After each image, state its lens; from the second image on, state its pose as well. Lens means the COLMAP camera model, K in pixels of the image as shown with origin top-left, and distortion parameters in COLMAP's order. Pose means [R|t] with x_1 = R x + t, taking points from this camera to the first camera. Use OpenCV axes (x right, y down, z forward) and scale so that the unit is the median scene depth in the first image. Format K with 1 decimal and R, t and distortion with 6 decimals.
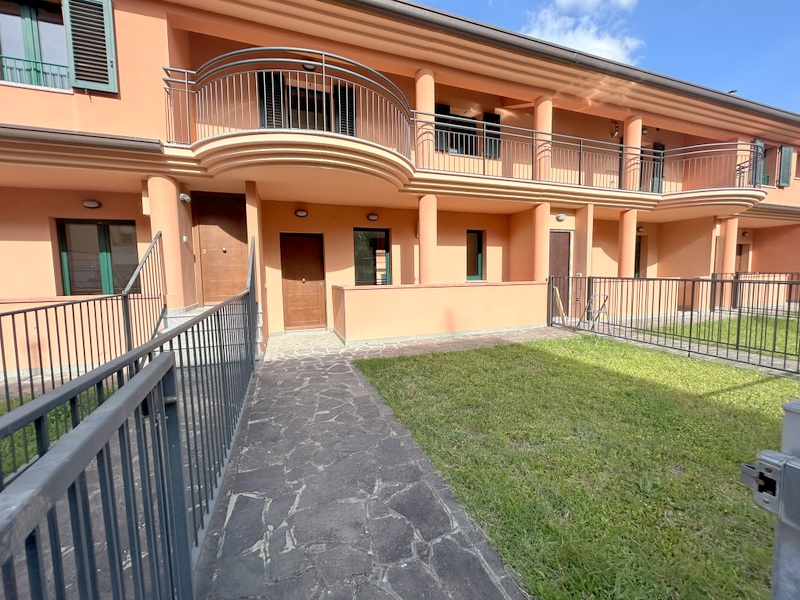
lens RADIAL K [[321.7, 0, 400.2], [0, 321.7, 299.8], [0, 0, 1]] dist [0.004146, -0.001831]
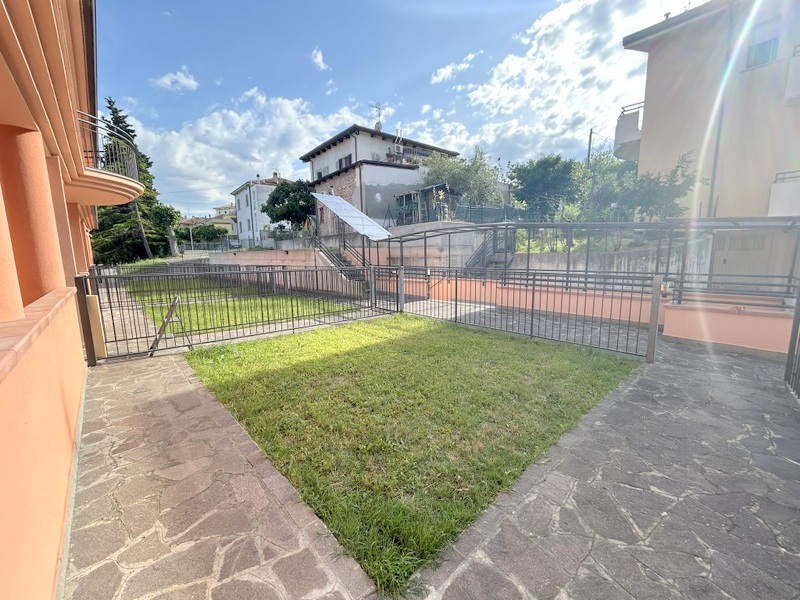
lens RADIAL K [[321.7, 0, 402.9], [0, 321.7, 300.2], [0, 0, 1]] dist [0.004146, -0.001831]
pose [[-0.390318, -0.104818, 0.914694, -0.543798], [0.100342, 0.982737, 0.155434, -0.140094], [-0.915196, 0.152451, -0.373062, 1.558521]]
